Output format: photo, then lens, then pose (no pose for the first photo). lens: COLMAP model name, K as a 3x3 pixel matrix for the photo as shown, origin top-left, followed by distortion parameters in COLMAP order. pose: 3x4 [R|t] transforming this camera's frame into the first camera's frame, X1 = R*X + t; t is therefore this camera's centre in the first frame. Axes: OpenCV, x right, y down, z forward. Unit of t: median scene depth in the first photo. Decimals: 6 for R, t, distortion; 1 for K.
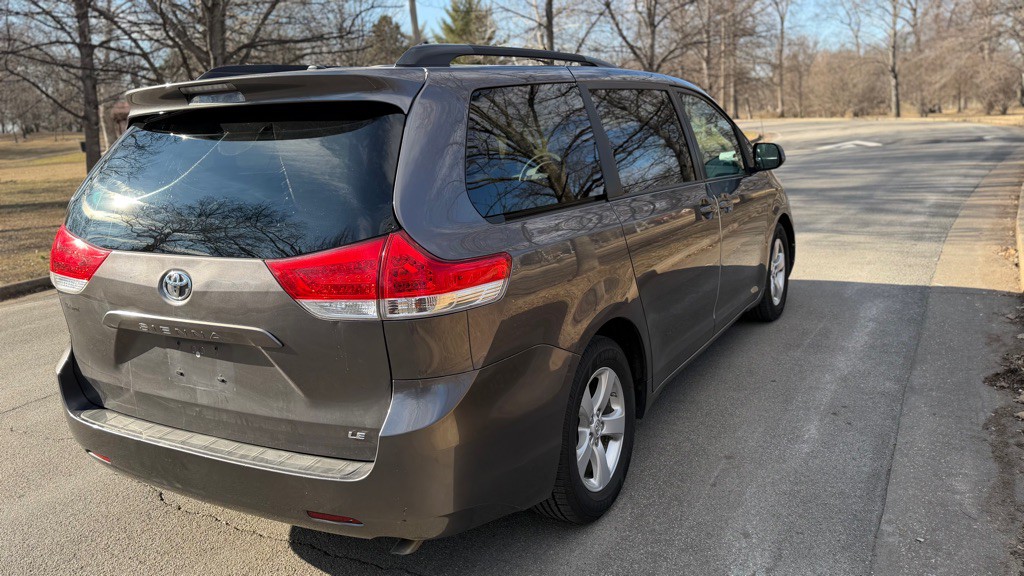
lens RADIAL K [[787.3, 0, 512.0], [0, 787.3, 288.0], [0, 0, 1]] dist [0.045775, -0.062350]
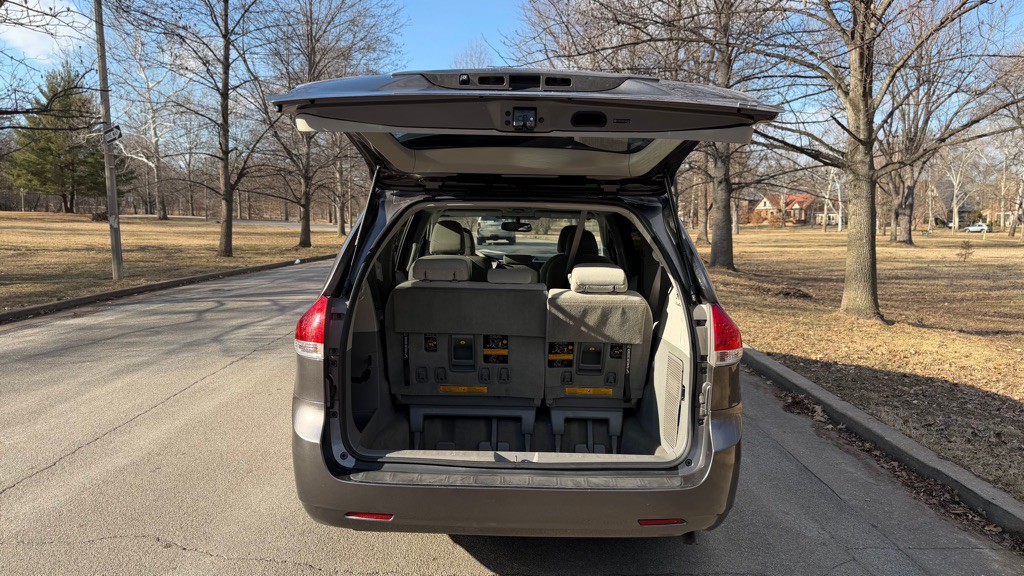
lens RADIAL K [[716.9, 0, 511.0], [0, 716.9, 284.2], [0, 0, 1]] dist [0.068153, -0.099319]
pose [[0.871882, 0.021766, 0.489232, -0.967746], [0.038706, 0.992823, -0.113152, 0.023484], [-0.488183, 0.117591, 0.864783, 0.034164]]
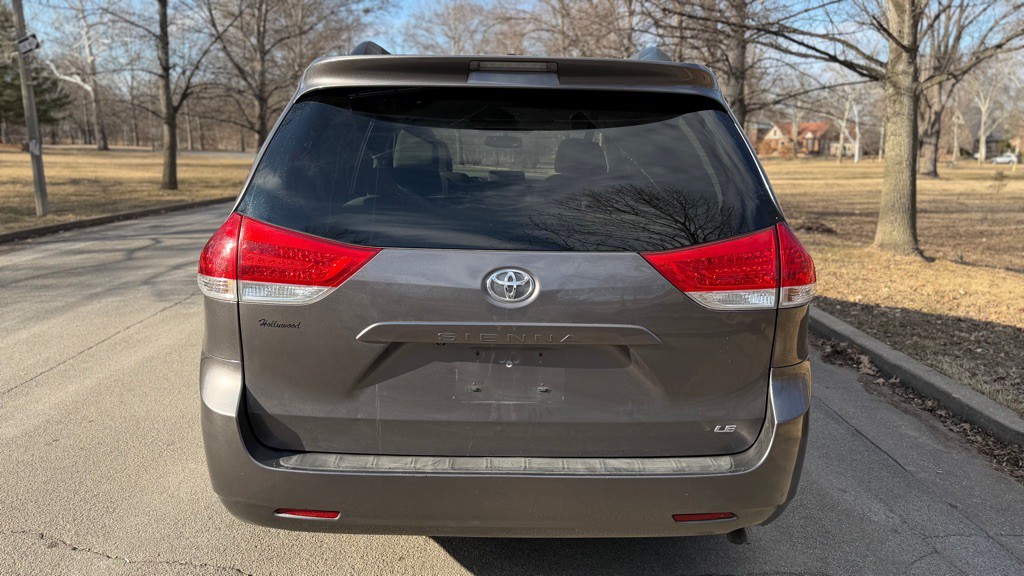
lens RADIAL K [[787.3, 0, 512.0], [0, 787.3, 288.0], [0, 0, 1]] dist [0.045775, -0.062350]
pose [[0.861477, -0.022775, 0.507286, -0.853774], [0.044254, 0.998560, -0.030320, 0.026634], [-0.505865, 0.048569, 0.861244, 0.247406]]
